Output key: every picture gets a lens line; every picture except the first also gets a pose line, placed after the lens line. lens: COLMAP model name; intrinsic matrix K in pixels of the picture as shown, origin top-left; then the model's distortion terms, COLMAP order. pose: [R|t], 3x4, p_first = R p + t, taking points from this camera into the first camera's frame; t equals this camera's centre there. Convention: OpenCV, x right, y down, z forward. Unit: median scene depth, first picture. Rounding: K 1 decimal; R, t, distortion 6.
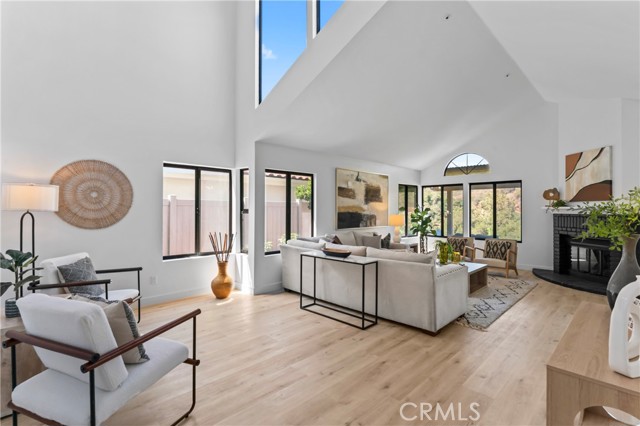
lens RADIAL K [[295.7, 0, 317.4], [0, 295.7, 206.9], [0, 0, 1]] dist [-0.003064, -0.000940]
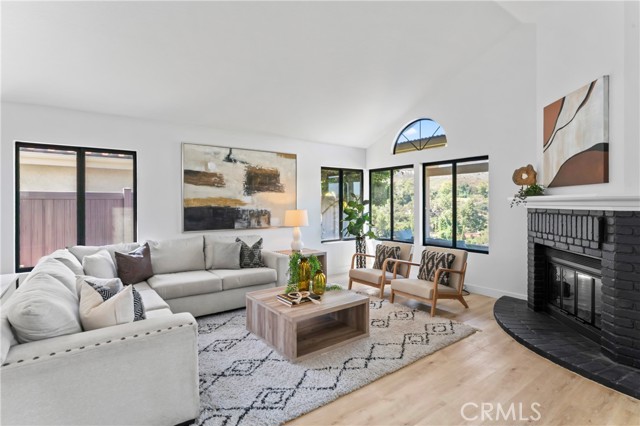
lens RADIAL K [[312.9, 0, 314.8], [0, 312.9, 203.2], [0, 0, 1]] dist [-0.002793, 0.000978]
pose [[0.991333, -0.005172, -0.131271, 0.451186], [0.006159, 0.999956, 0.007119, 0.005775], [0.131228, -0.007866, 0.991321, 0.314570]]
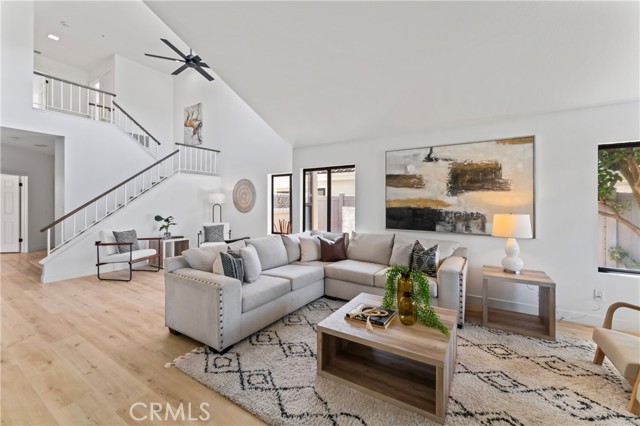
lens RADIAL K [[266.7, 0, 321.4], [0, 266.7, 203.0], [0, 0, 1]] dist [-0.003921, -0.000727]
pose [[0.240920, -0.000615, -0.970545, 0.695174], [0.003602, 0.999993, 0.000260, 0.005938], [0.970538, -0.003559, 0.240920, 0.645506]]
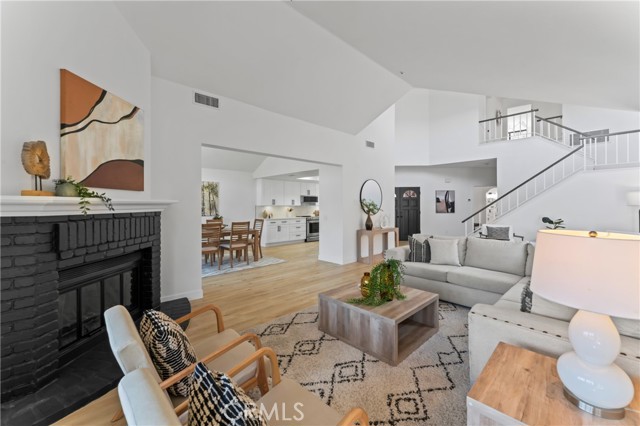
lens RADIAL K [[266.7, 0, 318.1], [0, 266.7, 207.8], [0, 0, 1]] dist [-0.003921, -0.000727]
pose [[-0.999994, -0.002665, -0.002159, 0.471992], [-0.002673, 0.999989, 0.003857, 0.010636], [0.002149, 0.003862, -0.999990, 1.288595]]
